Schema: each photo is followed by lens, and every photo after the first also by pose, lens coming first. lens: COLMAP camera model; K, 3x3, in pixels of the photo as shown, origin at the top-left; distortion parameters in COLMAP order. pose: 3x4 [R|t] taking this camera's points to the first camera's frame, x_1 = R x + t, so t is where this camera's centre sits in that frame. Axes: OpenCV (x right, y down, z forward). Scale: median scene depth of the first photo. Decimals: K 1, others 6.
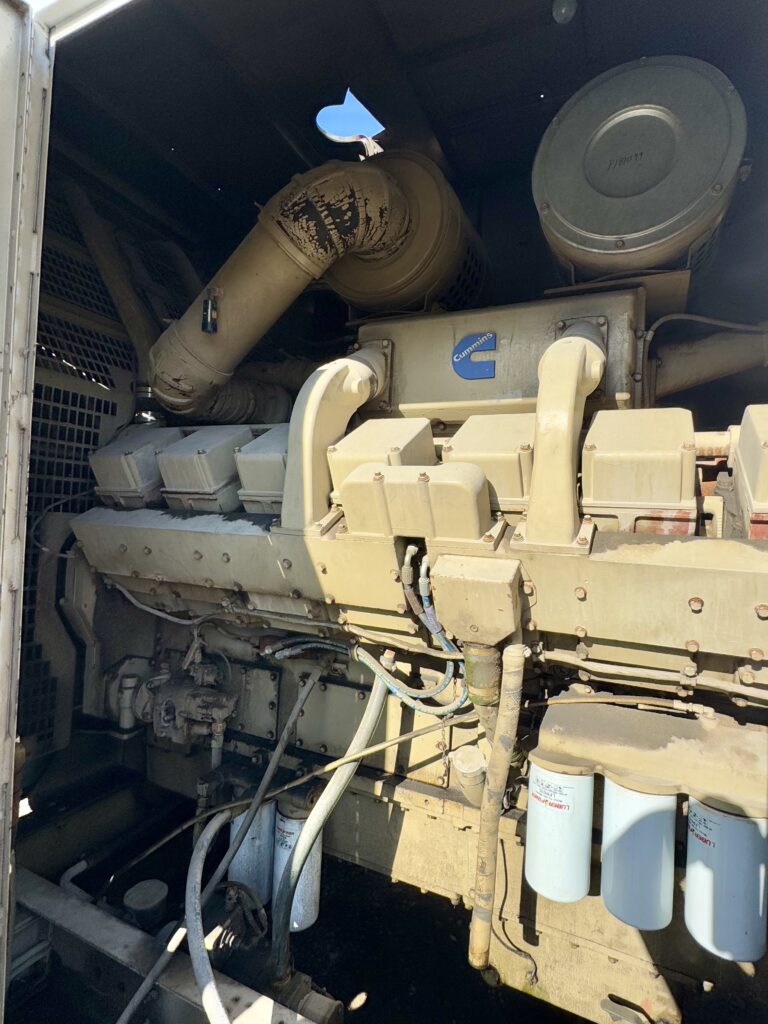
lens RADIAL K [[550.0, 0, 384.0], [0, 550.0, 512.0], [0, 0, 1]] dist [-0.002285, -0.000041]
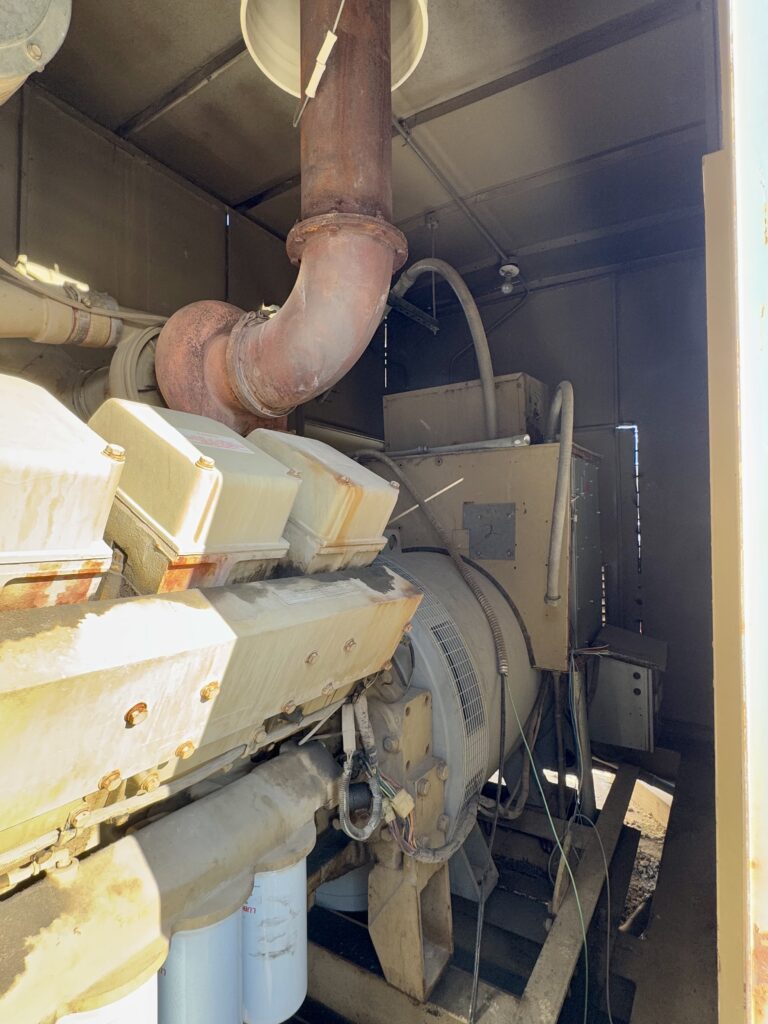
lens RADIAL K [[550.0, 0, 384.0], [0, 550.0, 512.0], [0, 0, 1]] dist [-0.002285, -0.000041]
pose [[0.097156, -0.024502, 0.994968, -0.008884], [-0.006432, 0.999661, 0.025246, -0.069492], [-0.995248, -0.008853, 0.096965, 0.618408]]
